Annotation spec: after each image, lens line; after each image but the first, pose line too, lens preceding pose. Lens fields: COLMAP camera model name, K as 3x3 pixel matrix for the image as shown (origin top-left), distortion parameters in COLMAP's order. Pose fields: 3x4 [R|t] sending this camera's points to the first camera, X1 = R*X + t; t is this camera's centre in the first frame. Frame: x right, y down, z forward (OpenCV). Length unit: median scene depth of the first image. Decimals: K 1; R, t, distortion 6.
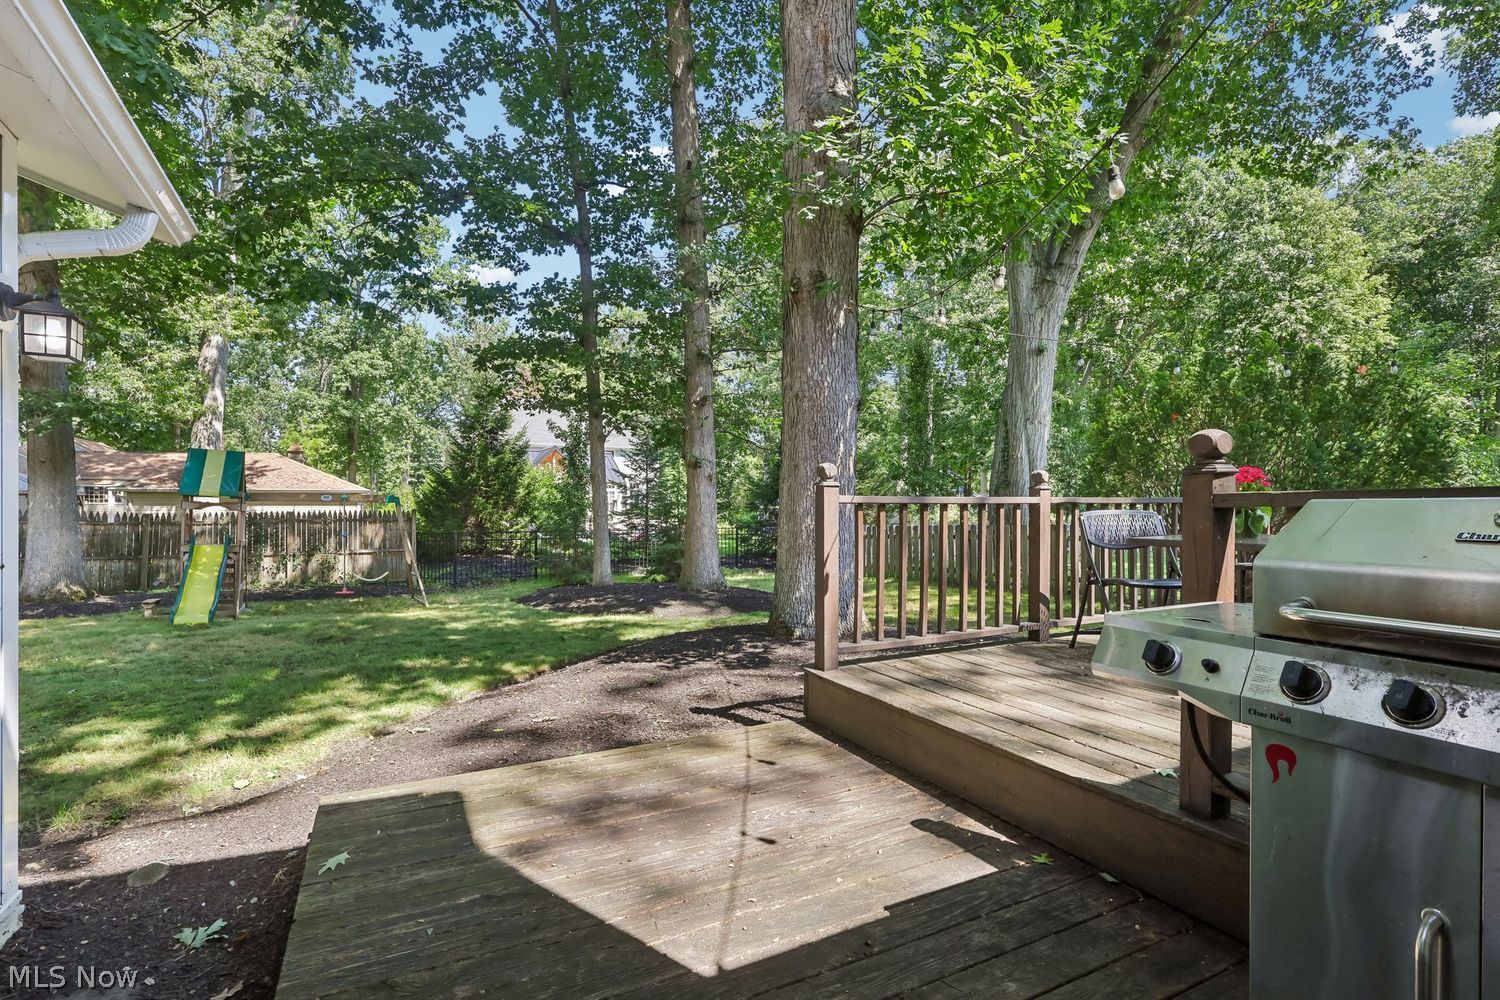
lens RADIAL K [[724.2, 0, 740.1], [0, 724.2, 506.1], [0, 0, 1]] dist [-0.013835, -0.002337]
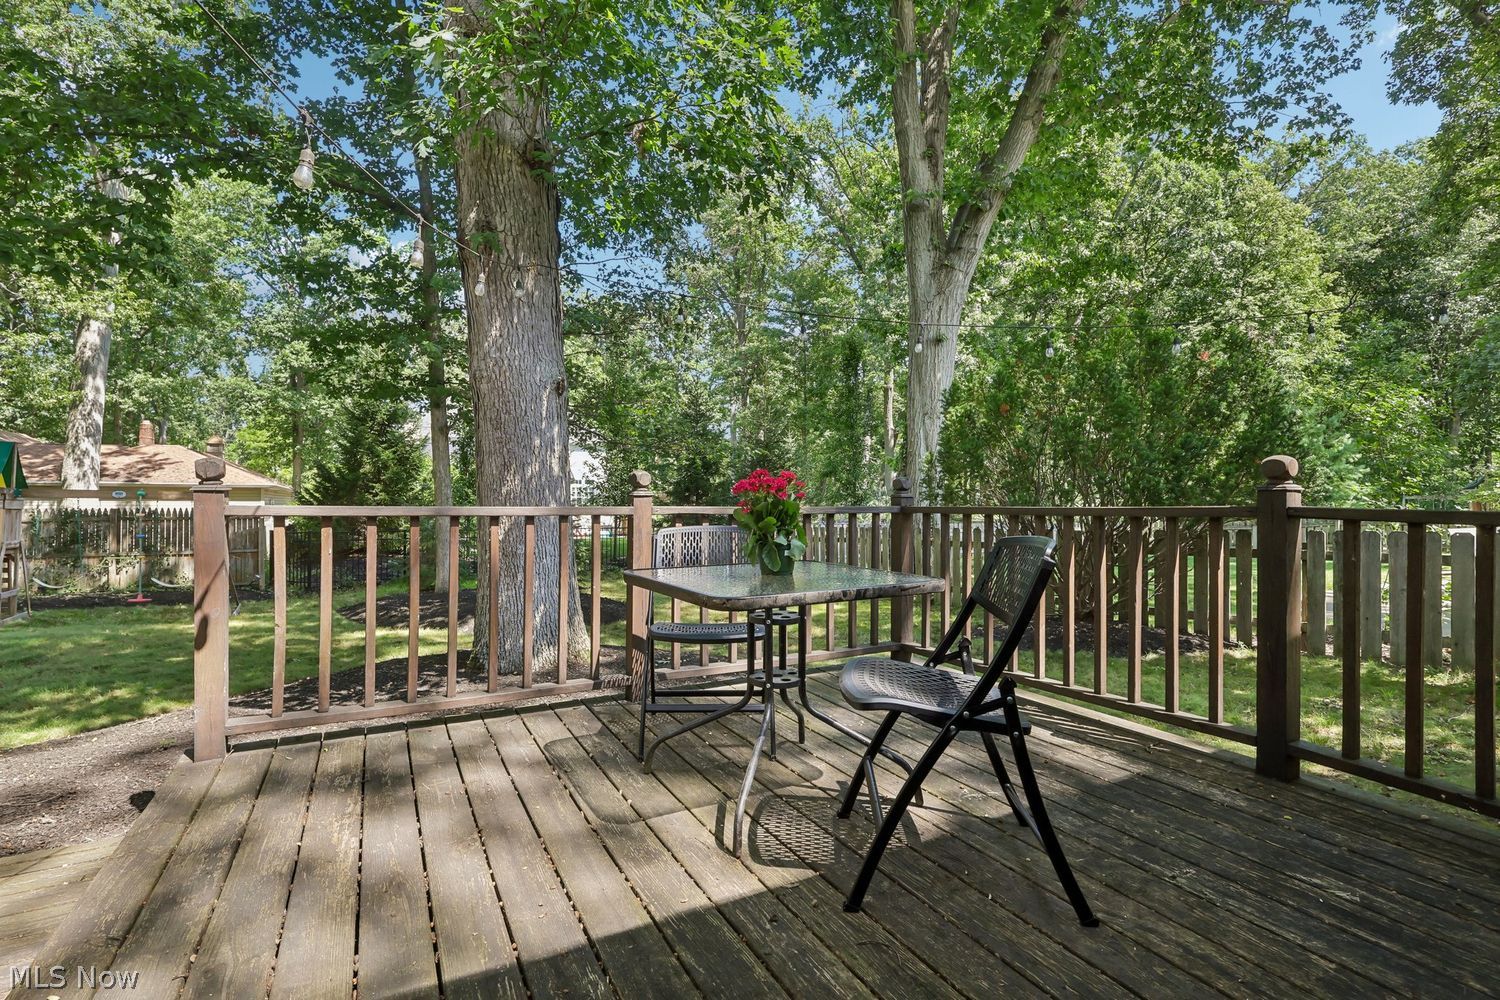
lens RADIAL K [[724.2, 0, 756.9], [0, 724.2, 489.9], [0, 0, 1]] dist [-0.013835, -0.002337]
pose [[0.999658, 0.005983, 0.025441, 0.130977], [-0.005522, 0.999820, -0.018162, -0.004191], [-0.025545, 0.018015, 0.999511, 0.066052]]
